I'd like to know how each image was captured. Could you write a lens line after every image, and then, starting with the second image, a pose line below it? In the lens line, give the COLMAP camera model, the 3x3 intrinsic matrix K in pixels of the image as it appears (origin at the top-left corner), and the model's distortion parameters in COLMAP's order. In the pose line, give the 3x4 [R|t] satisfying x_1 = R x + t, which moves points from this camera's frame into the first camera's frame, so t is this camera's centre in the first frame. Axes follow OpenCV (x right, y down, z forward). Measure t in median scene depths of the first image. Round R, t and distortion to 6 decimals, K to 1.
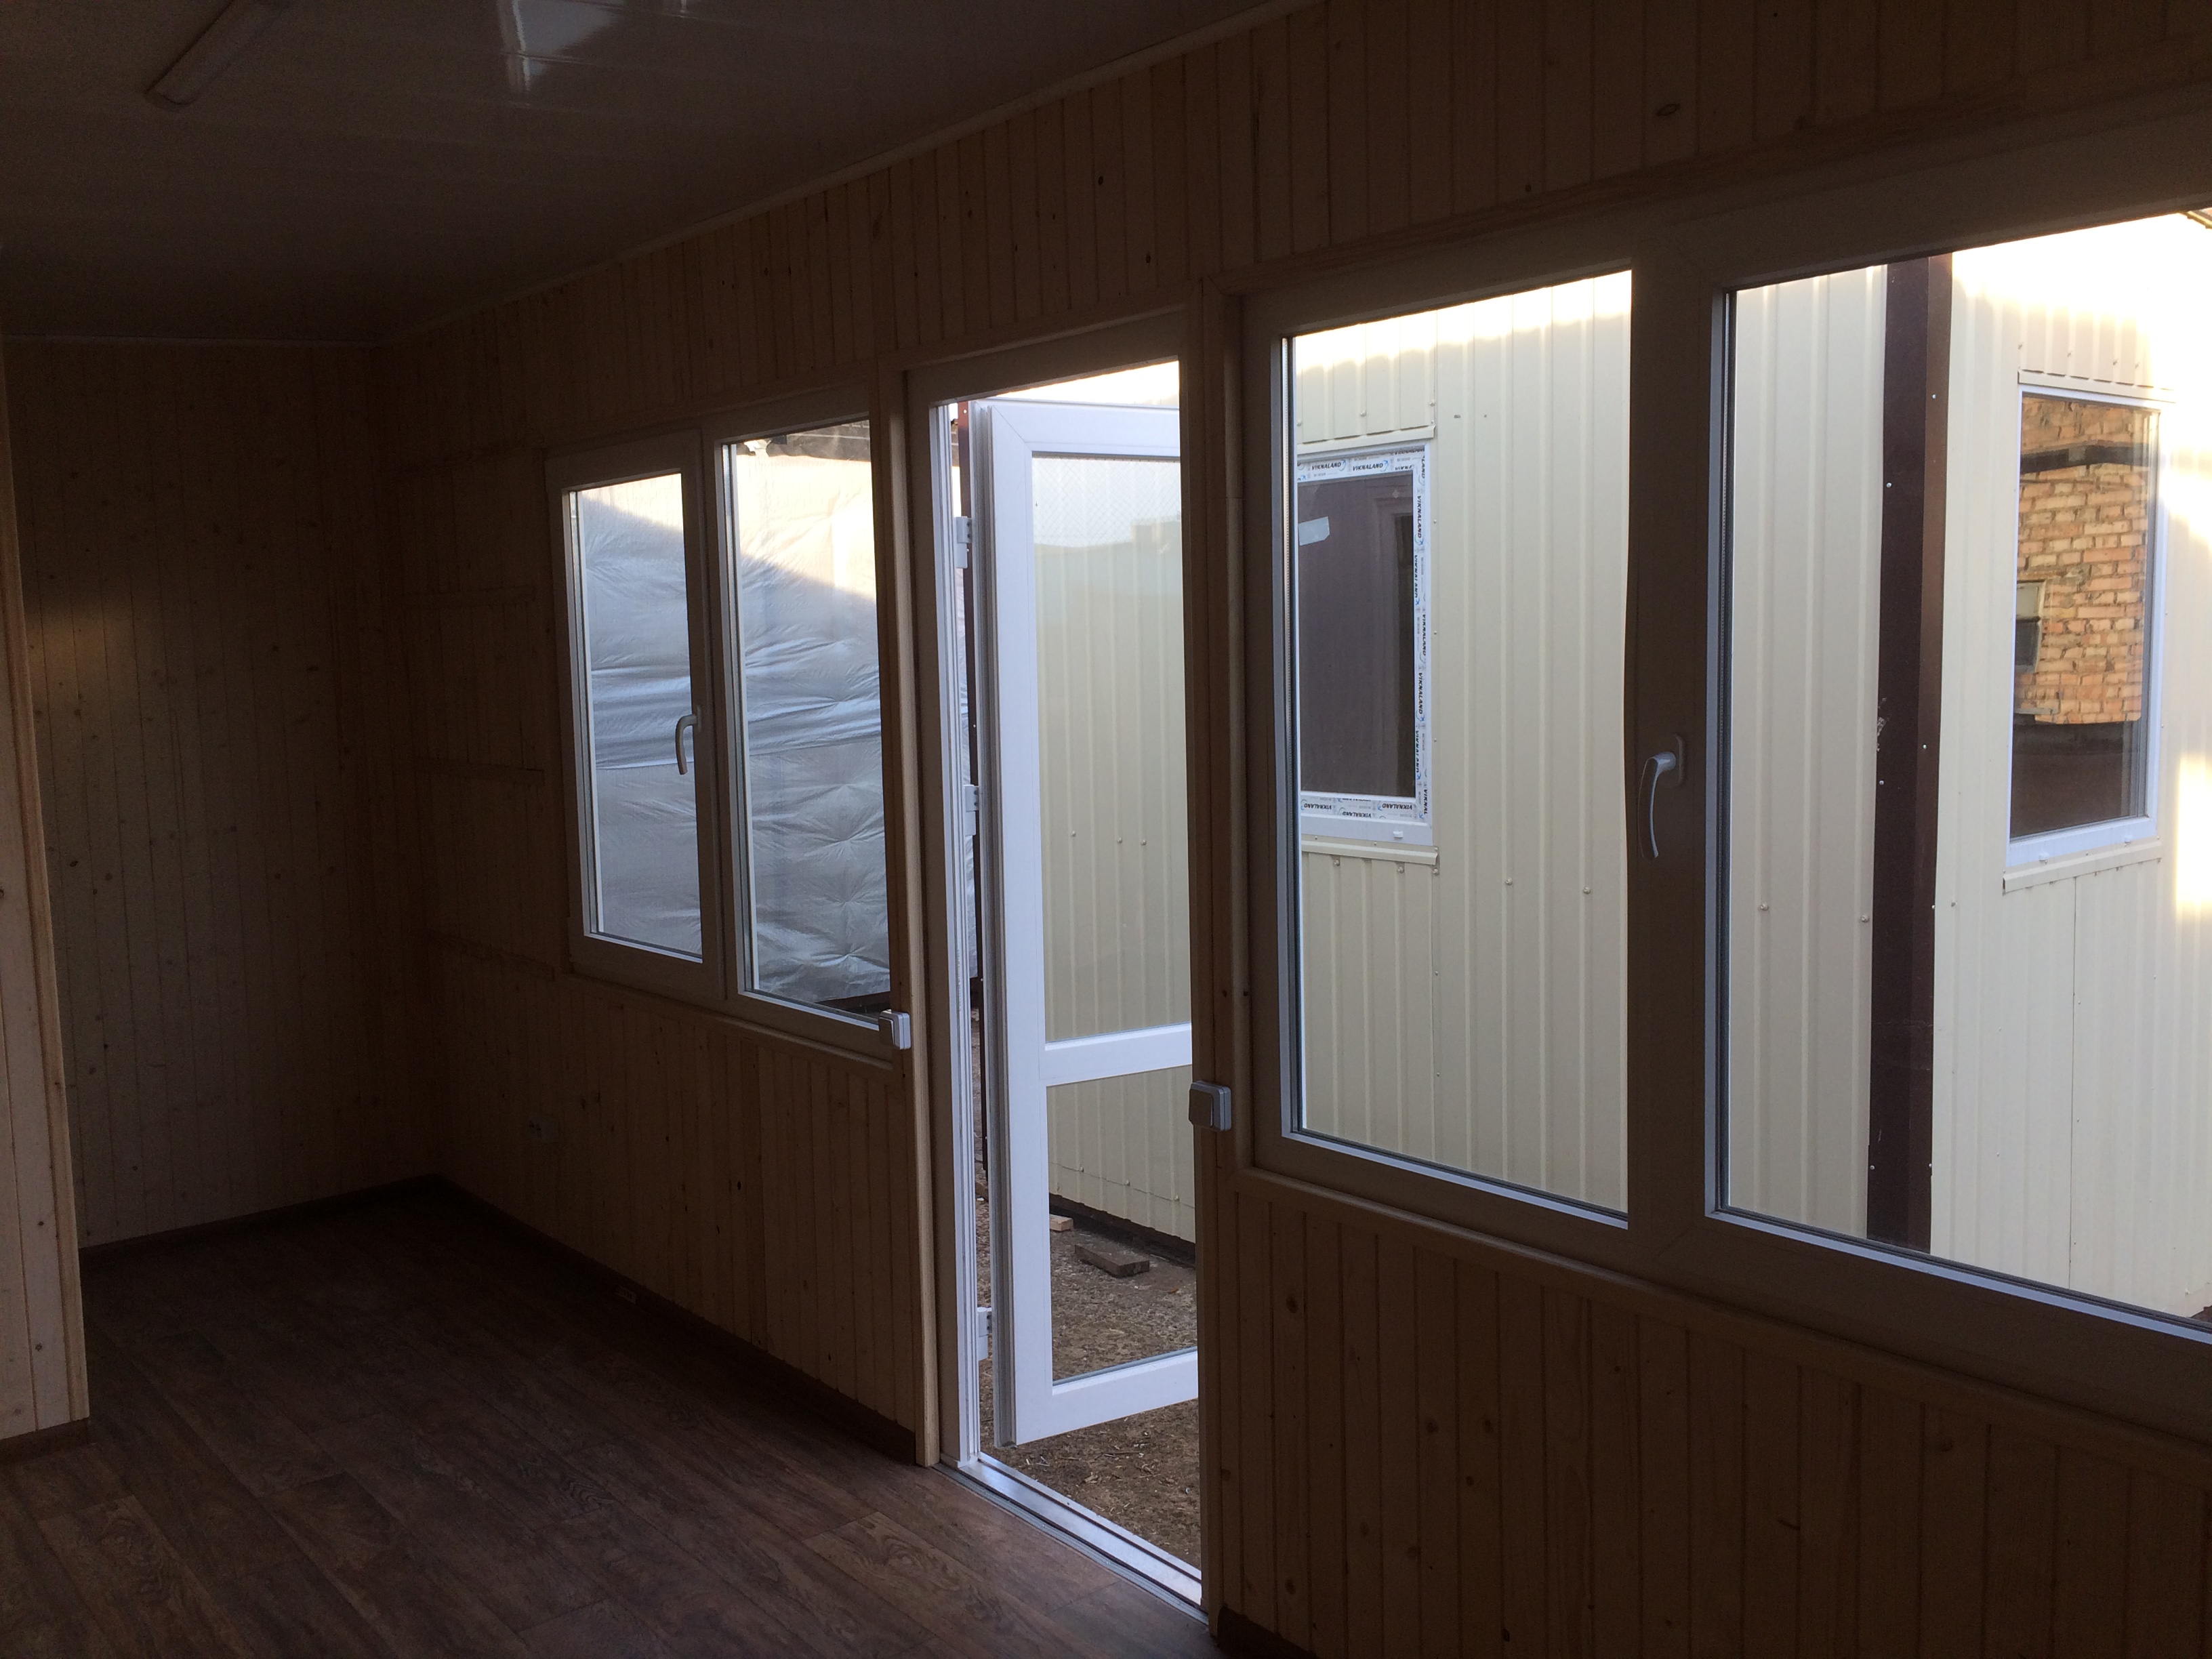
lens RADIAL K [[1882.4, 0, 1112.7], [0, 1882.4, 819.6], [0, 0, 1]] dist [0.083433, -0.092815]
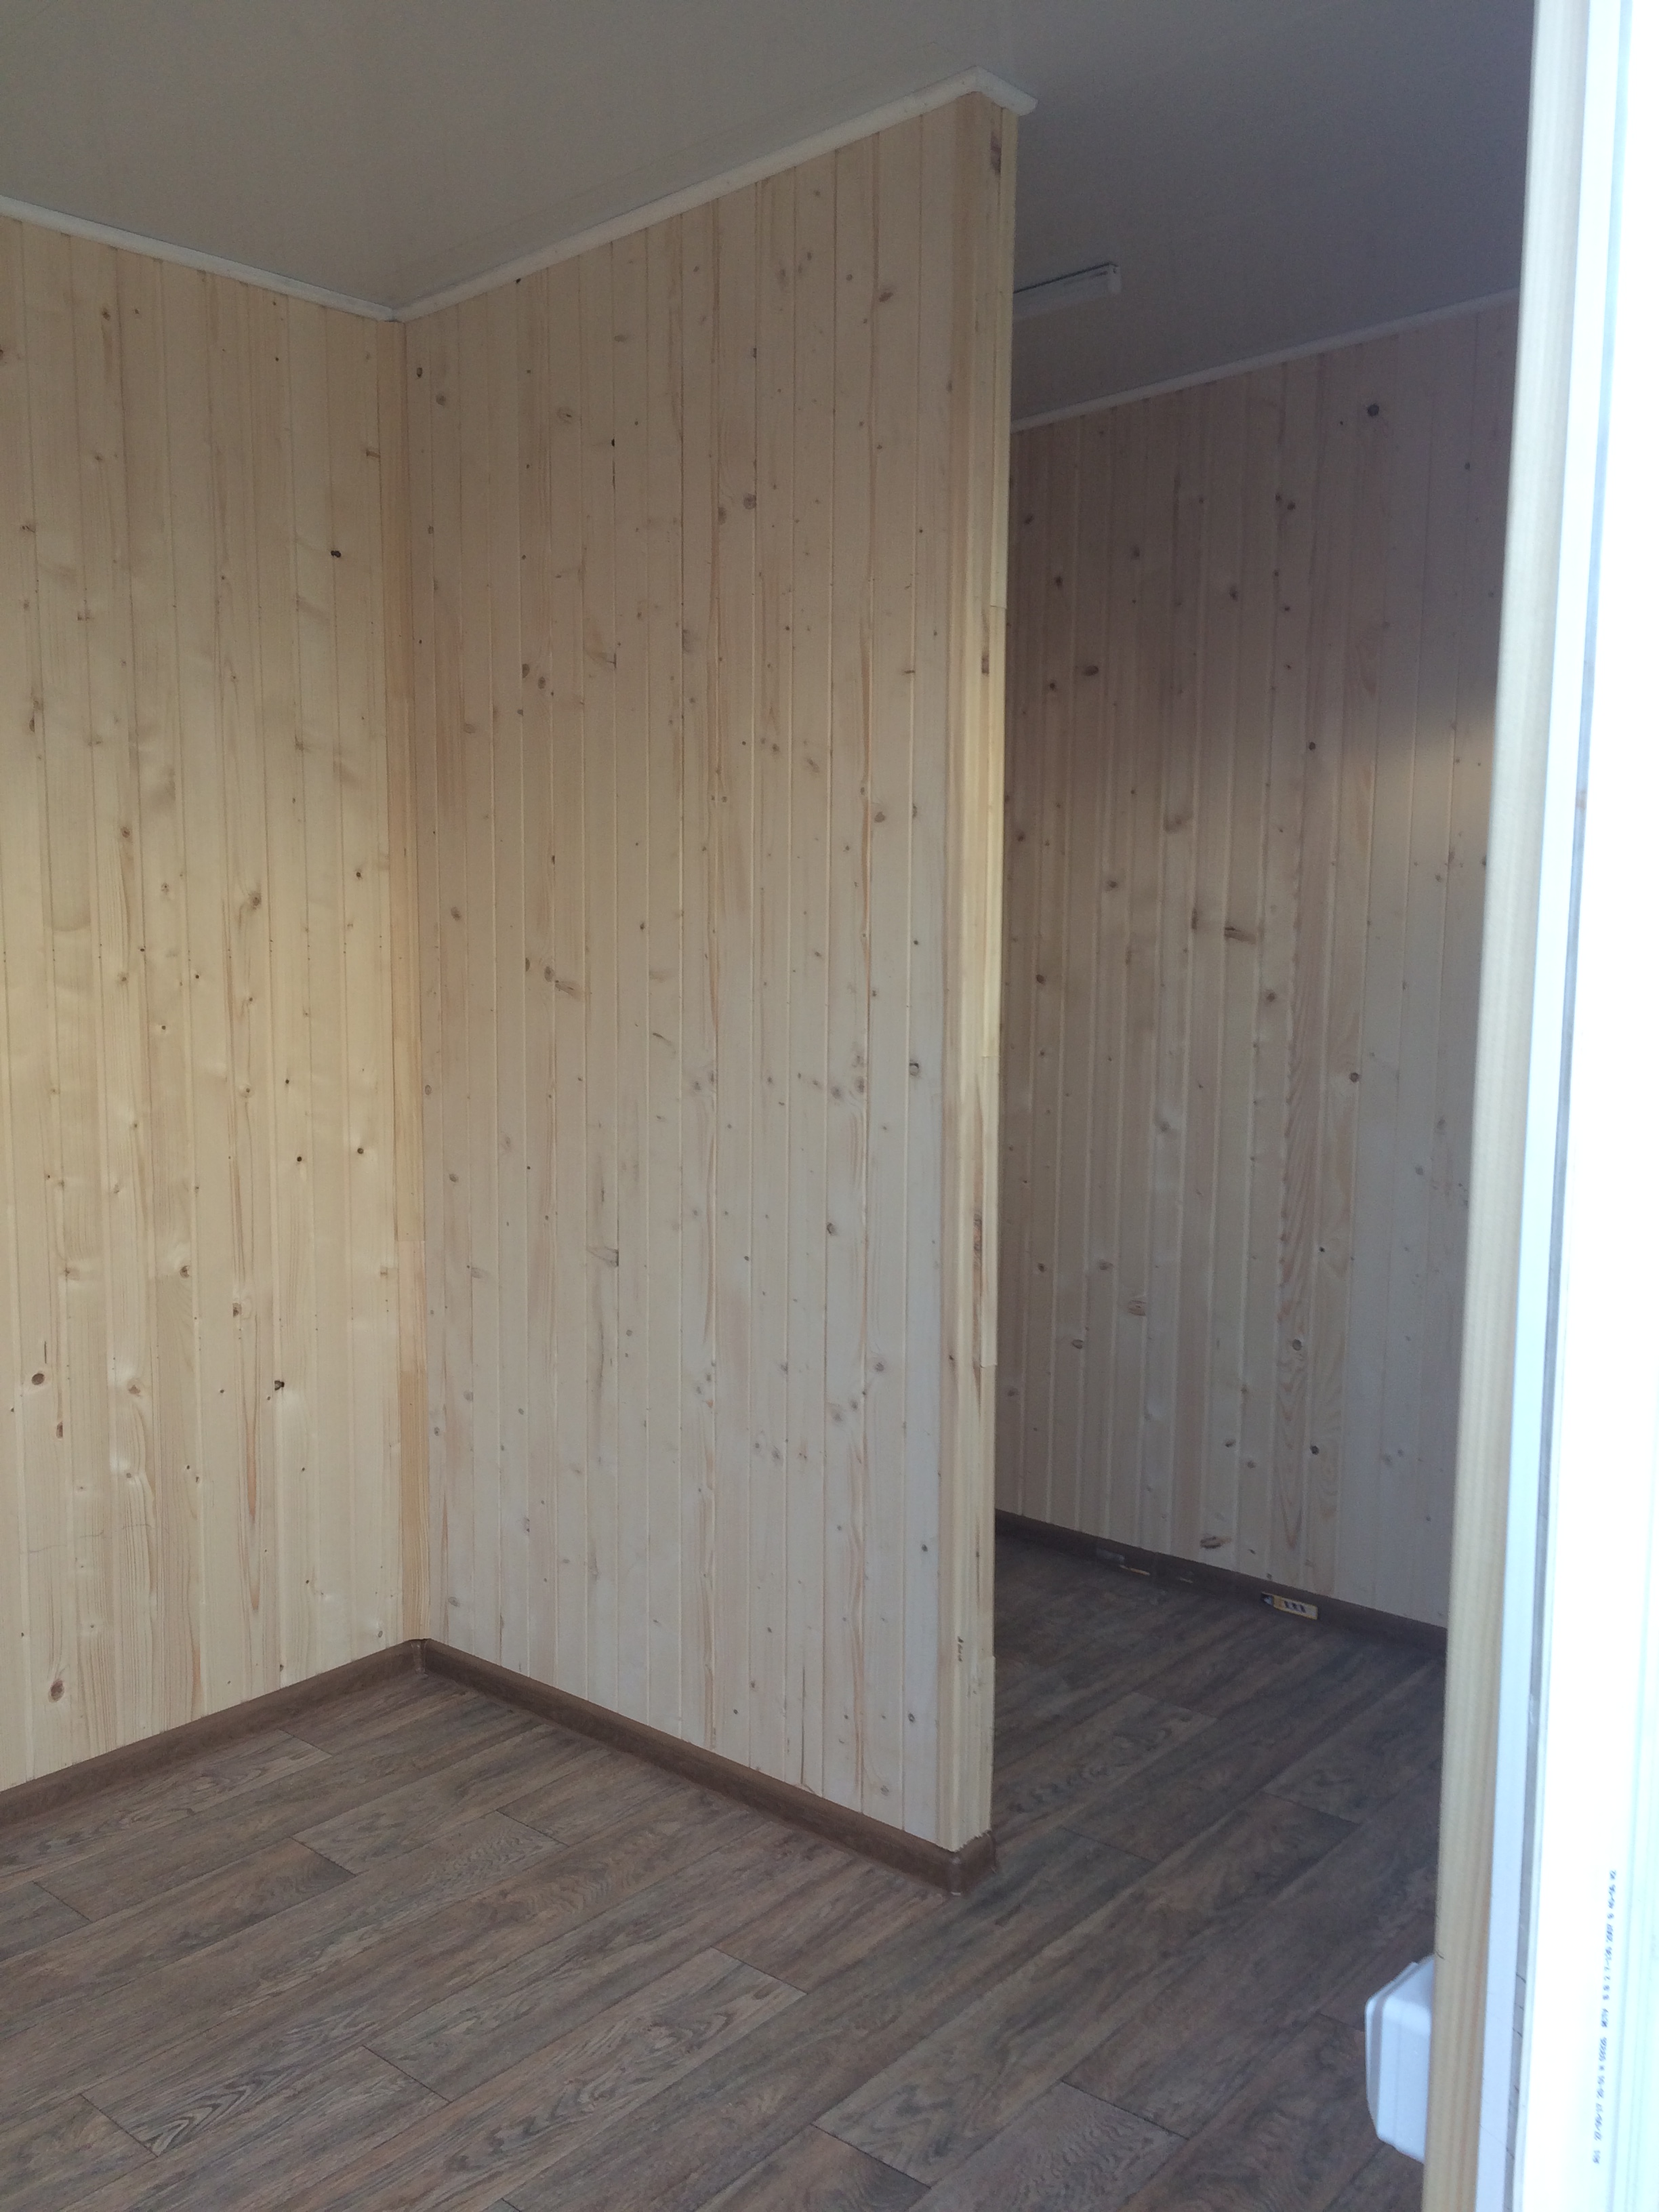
lens RADIAL K [[1882.4, 0, 852.1], [0, 1882.4, 1115.4], [0, 0, 1]] dist [0.083433, -0.092815]
pose [[0.179048, 0.137234, -0.974222, 0.088308], [-0.110125, 0.986796, 0.118766, -0.024699], [0.977658, 0.086022, 0.191797, 0.863611]]
